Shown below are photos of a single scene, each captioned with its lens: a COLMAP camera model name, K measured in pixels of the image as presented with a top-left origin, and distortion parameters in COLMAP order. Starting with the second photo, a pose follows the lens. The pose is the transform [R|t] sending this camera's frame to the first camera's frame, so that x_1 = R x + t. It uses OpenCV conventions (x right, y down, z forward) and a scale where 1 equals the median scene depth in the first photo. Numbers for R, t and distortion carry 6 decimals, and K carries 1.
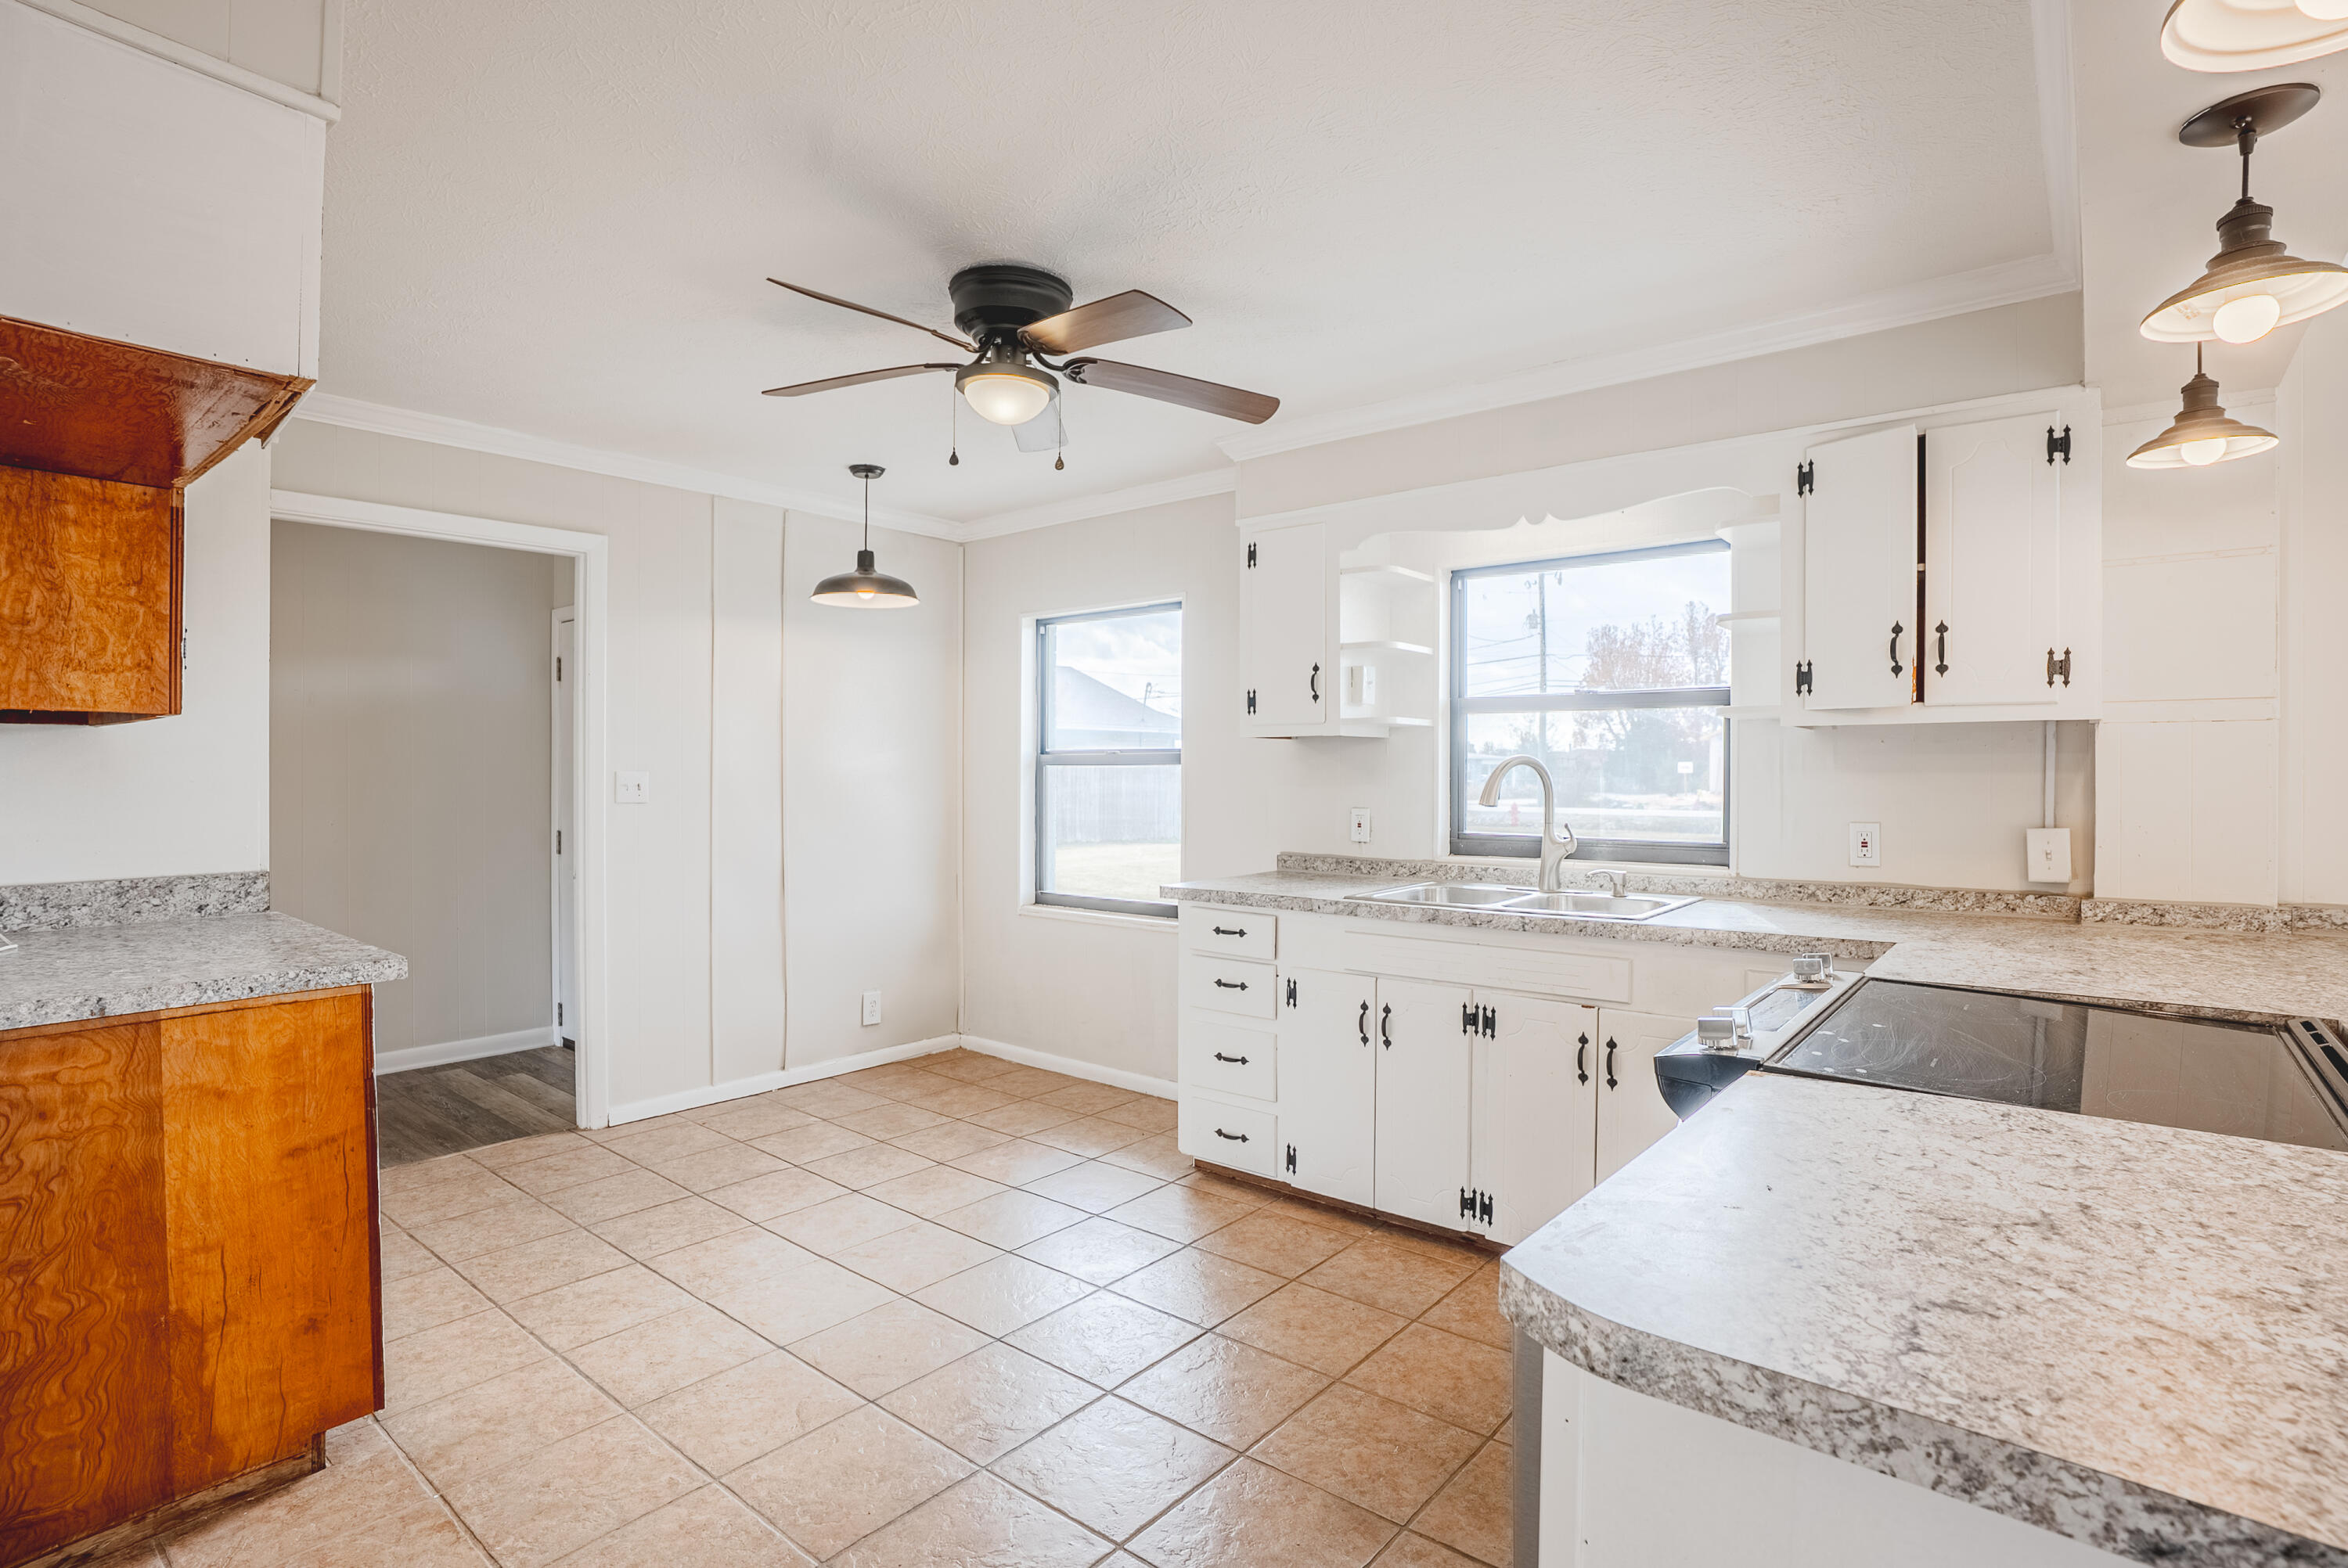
lens RADIAL K [[1144.8, 0, 1166.2], [0, 1144.8, 771.4], [0, 0, 1]] dist [-0.040652, 0.009621]
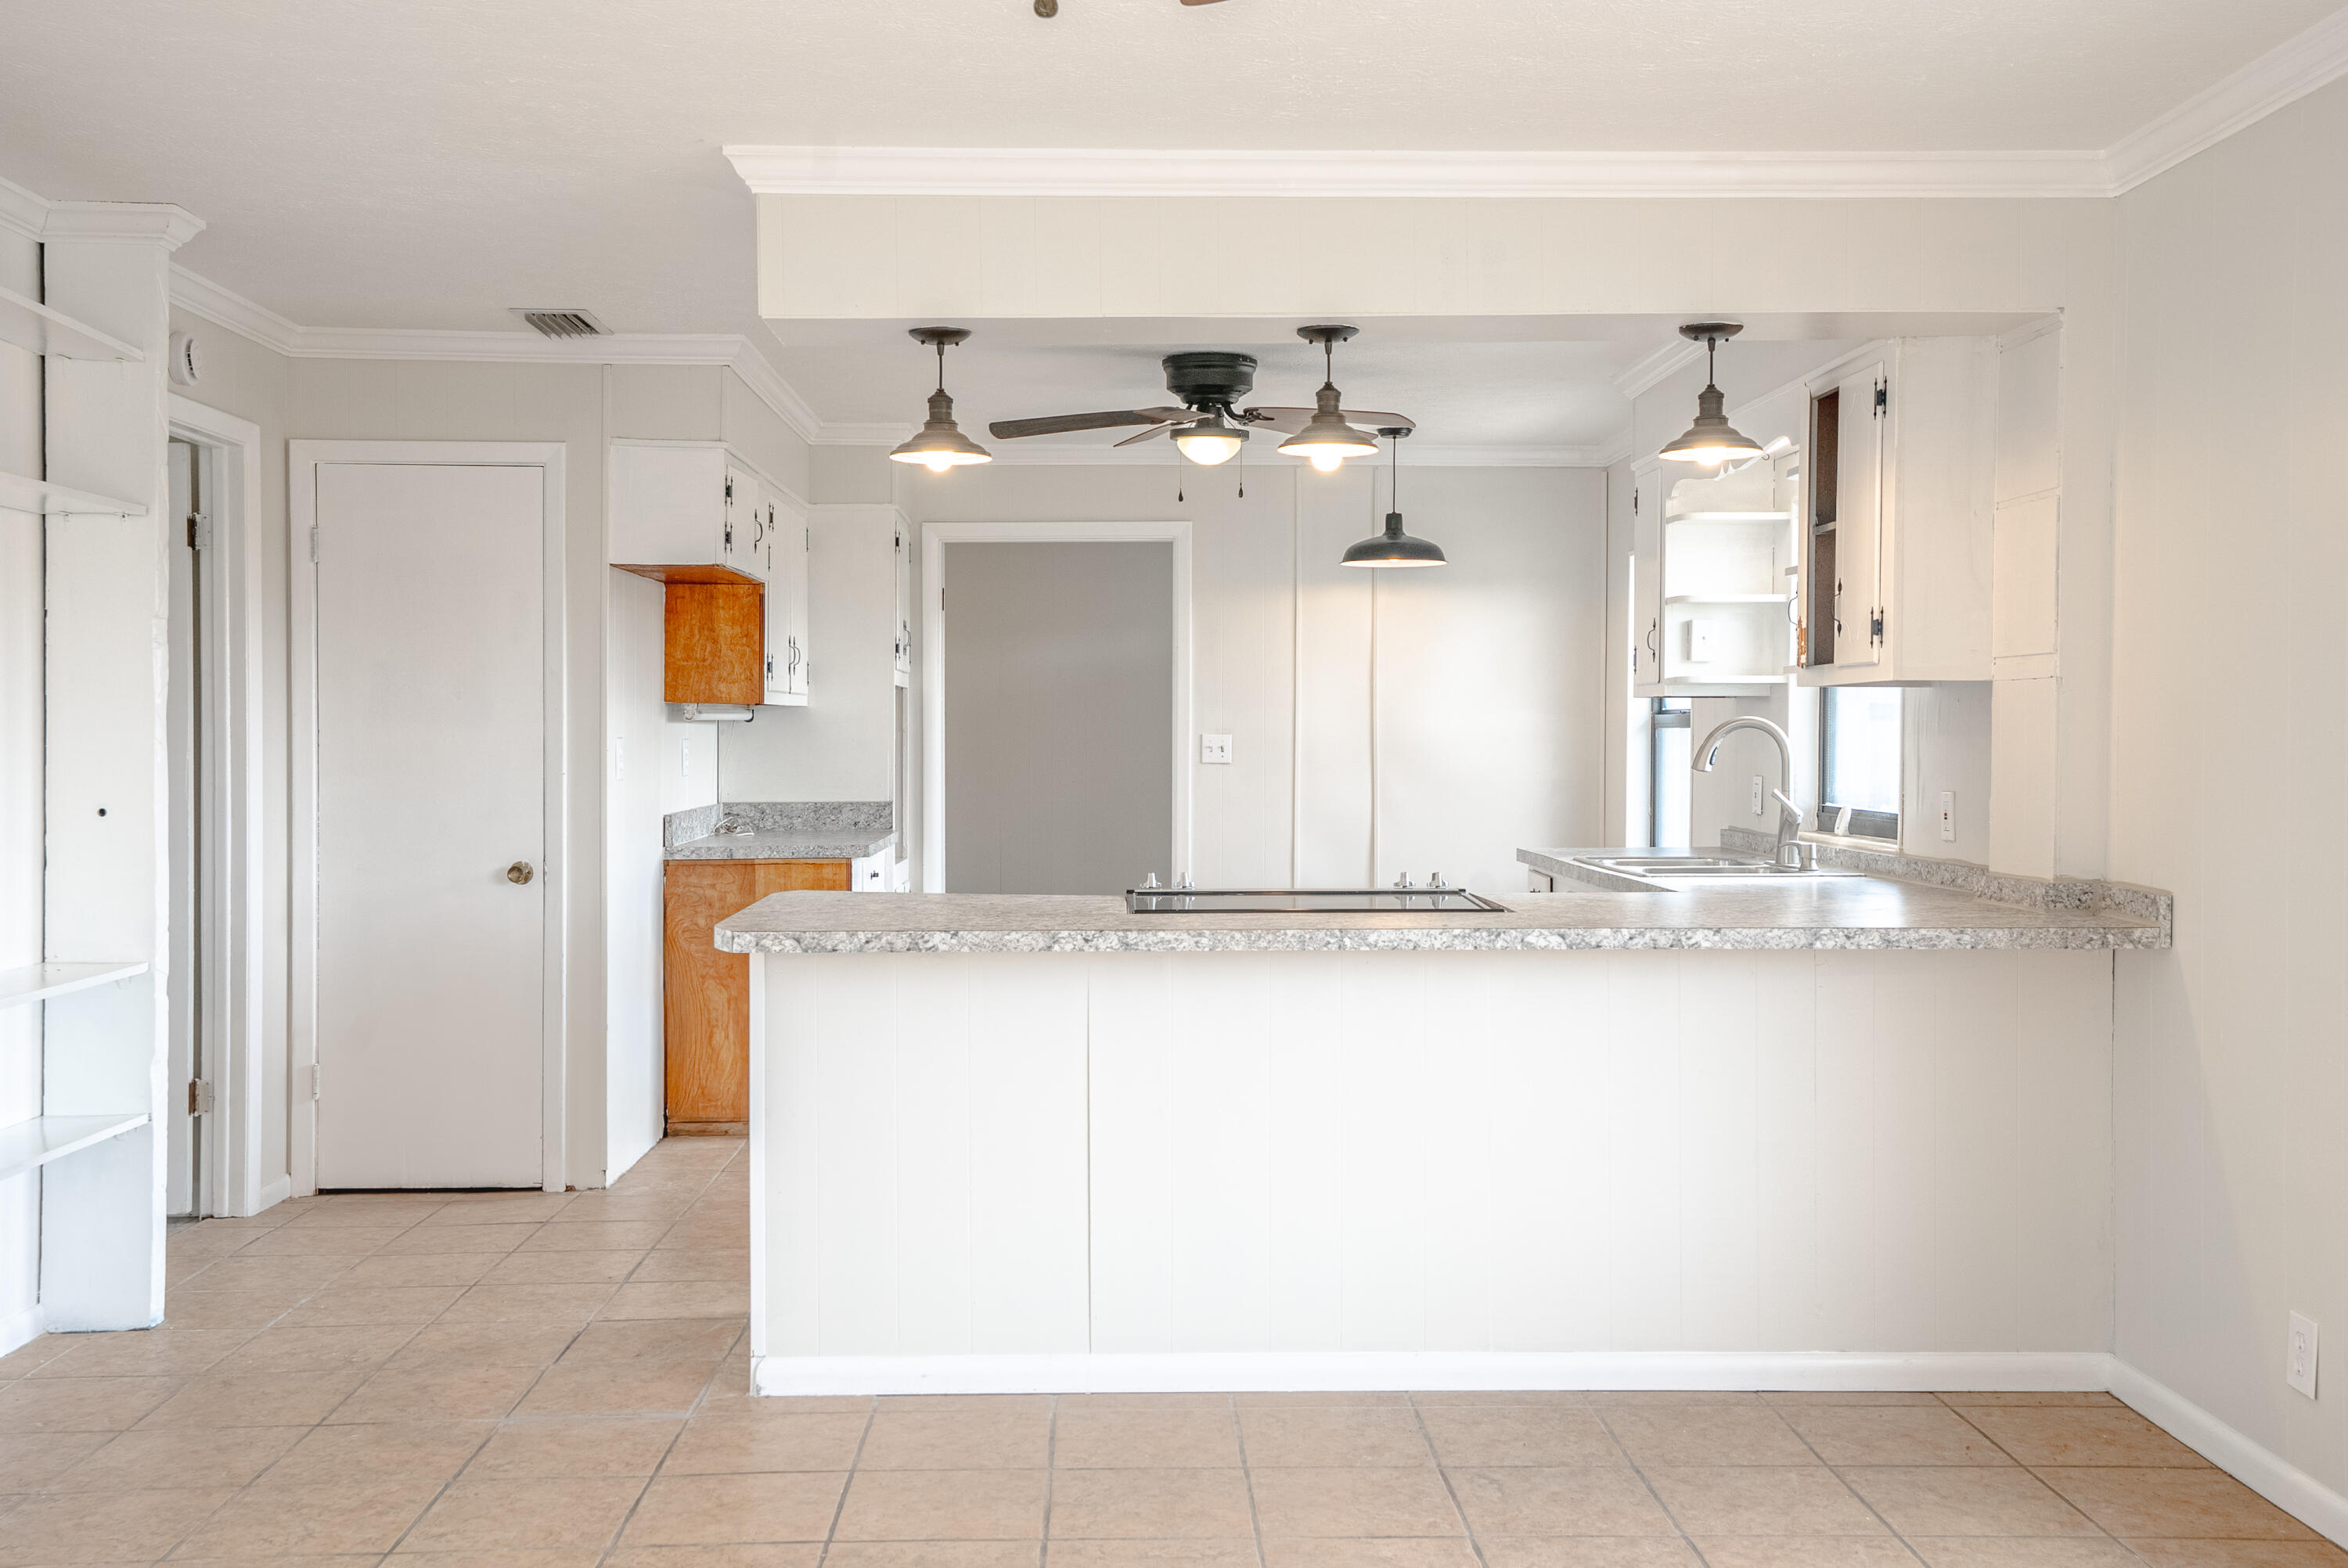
lens RADIAL K [[2397.4, 0, 1185.9], [0, 2397.4, 762.9], [0, 0, 1]] dist [0.129212, 0.000000]
pose [[0.652231, 0.009943, -0.757955, 1.576239], [-0.001455, 0.999929, 0.011865, -0.000249], [0.758019, -0.006636, 0.652199, -0.659614]]
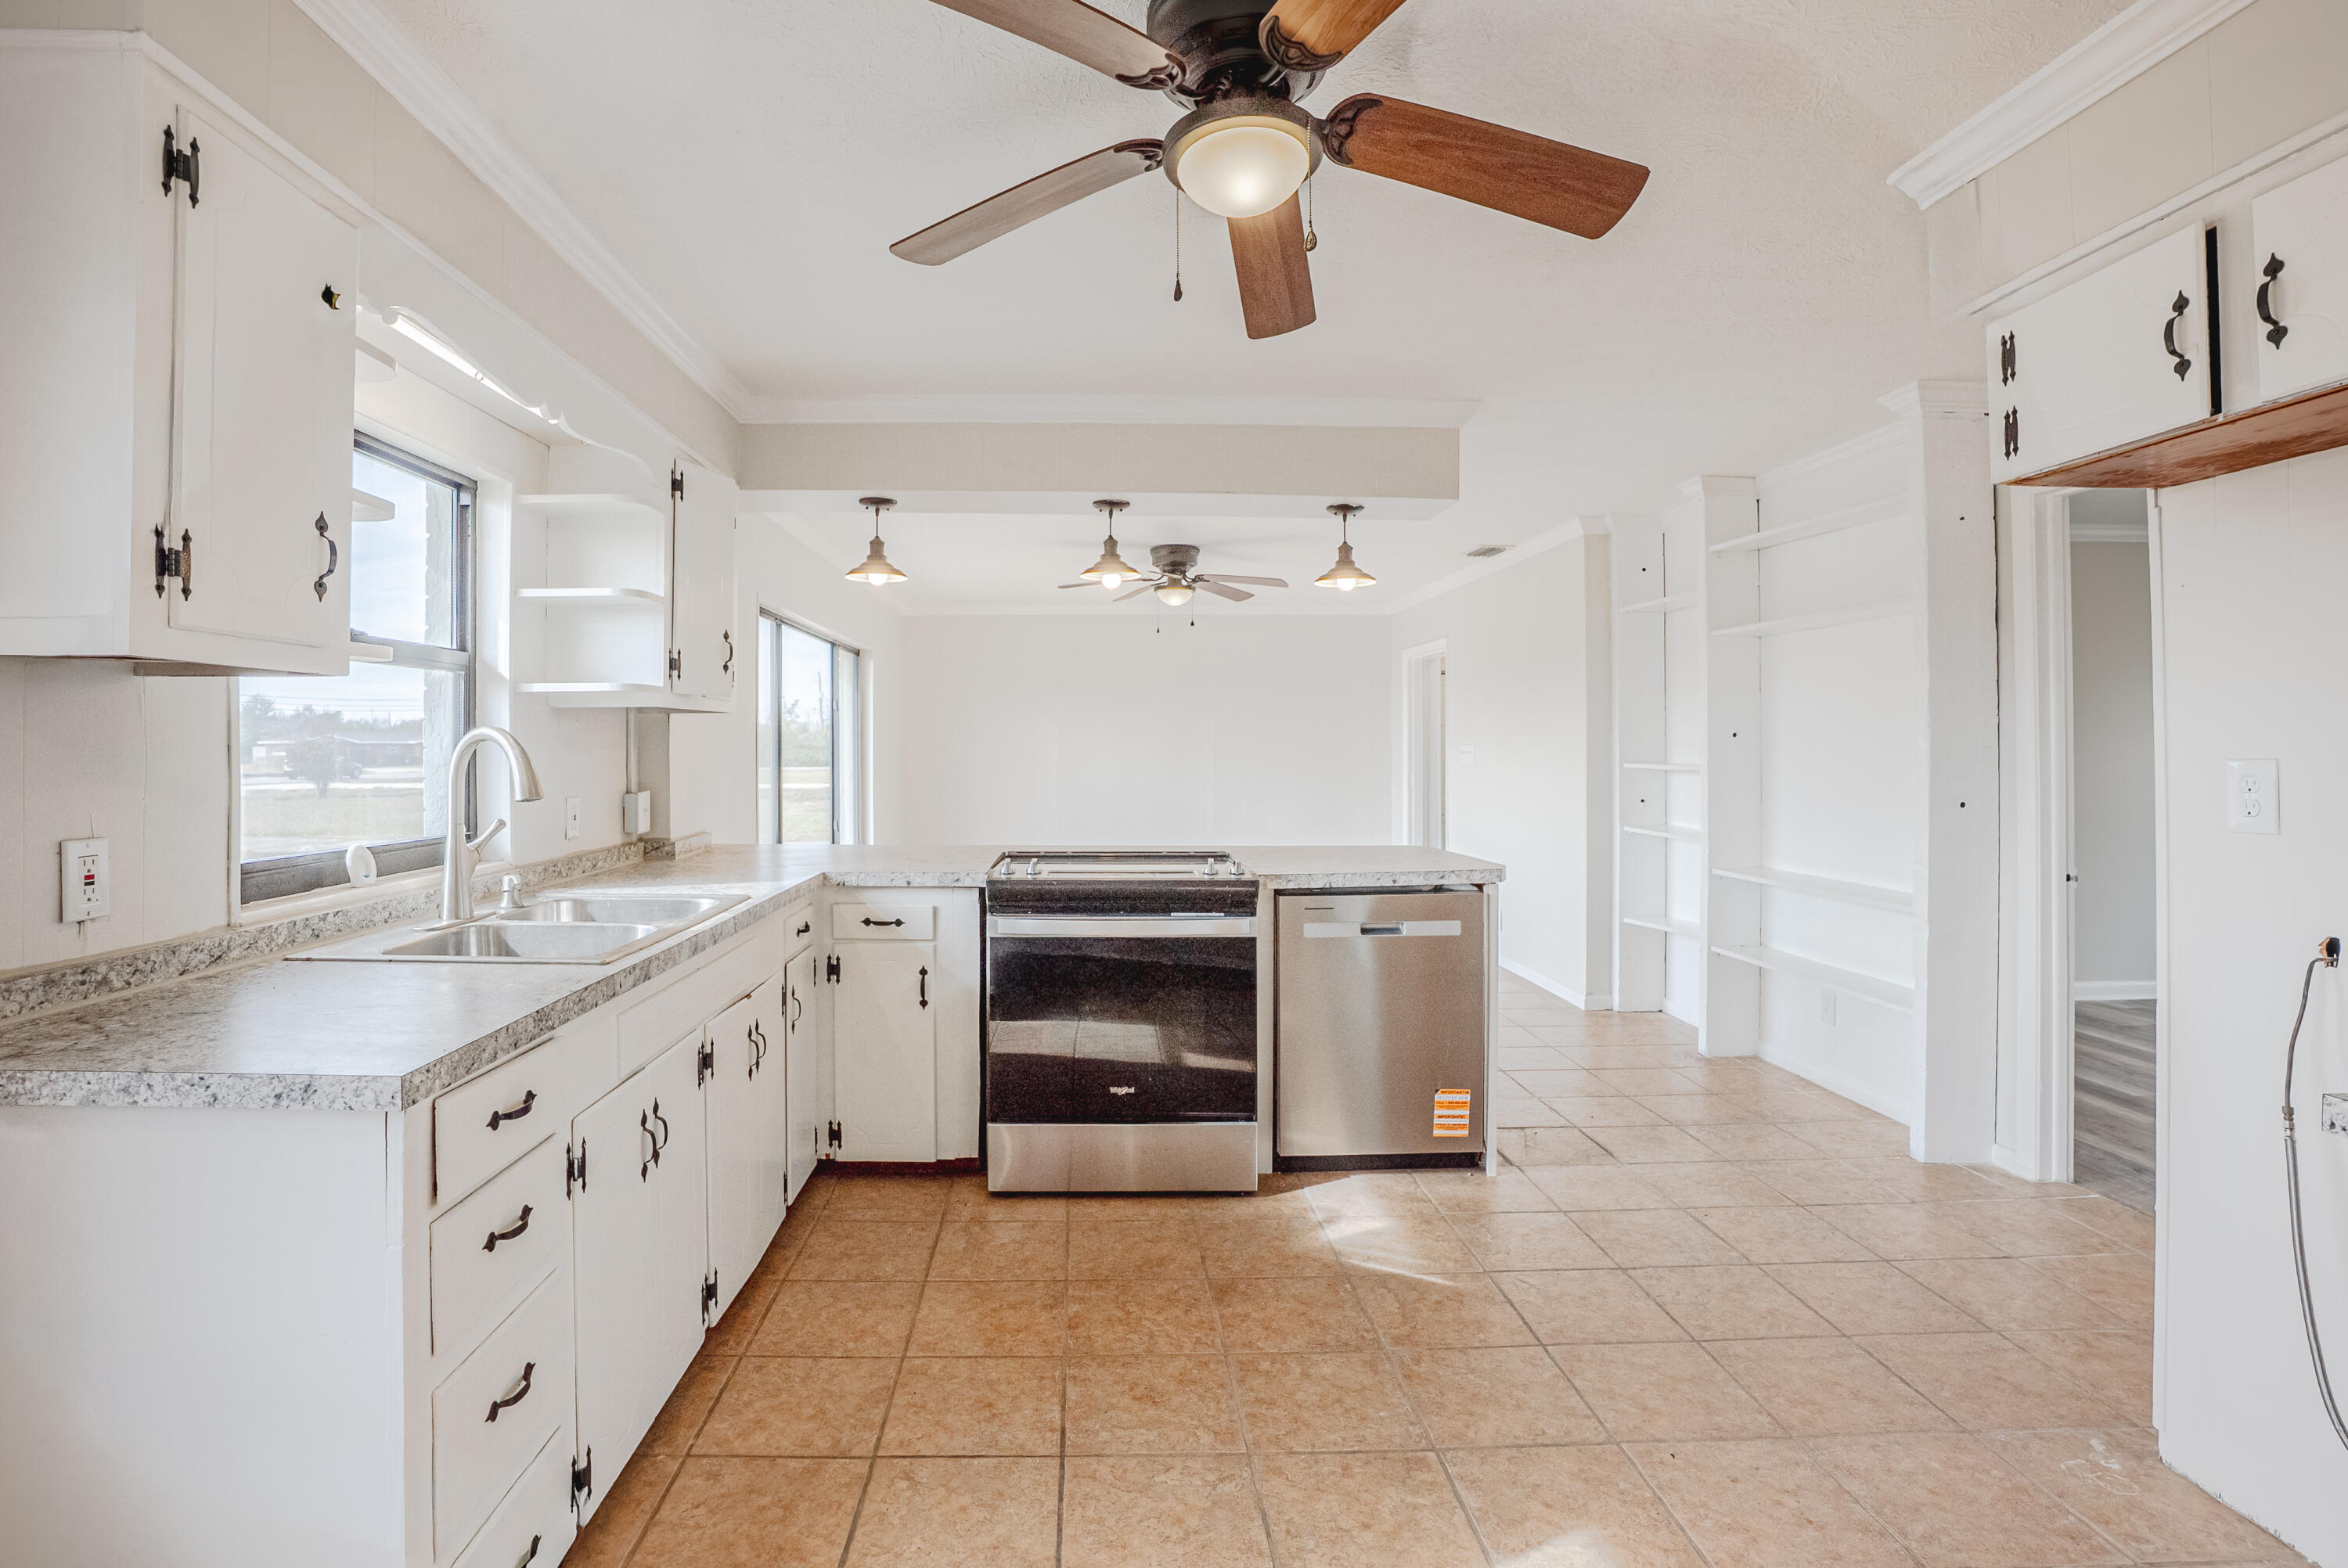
lens RADIAL K [[1115.6, 0, 1143.3], [0, 1115.6, 731.2], [0, 0, 1]] dist [-0.055152, 0.015538]
pose [[-0.657019, 0.011349, 0.753789, -0.474959], [0.001723, 0.999907, -0.013553, -0.001464], [-0.753872, -0.007606, -0.656977, 1.199667]]
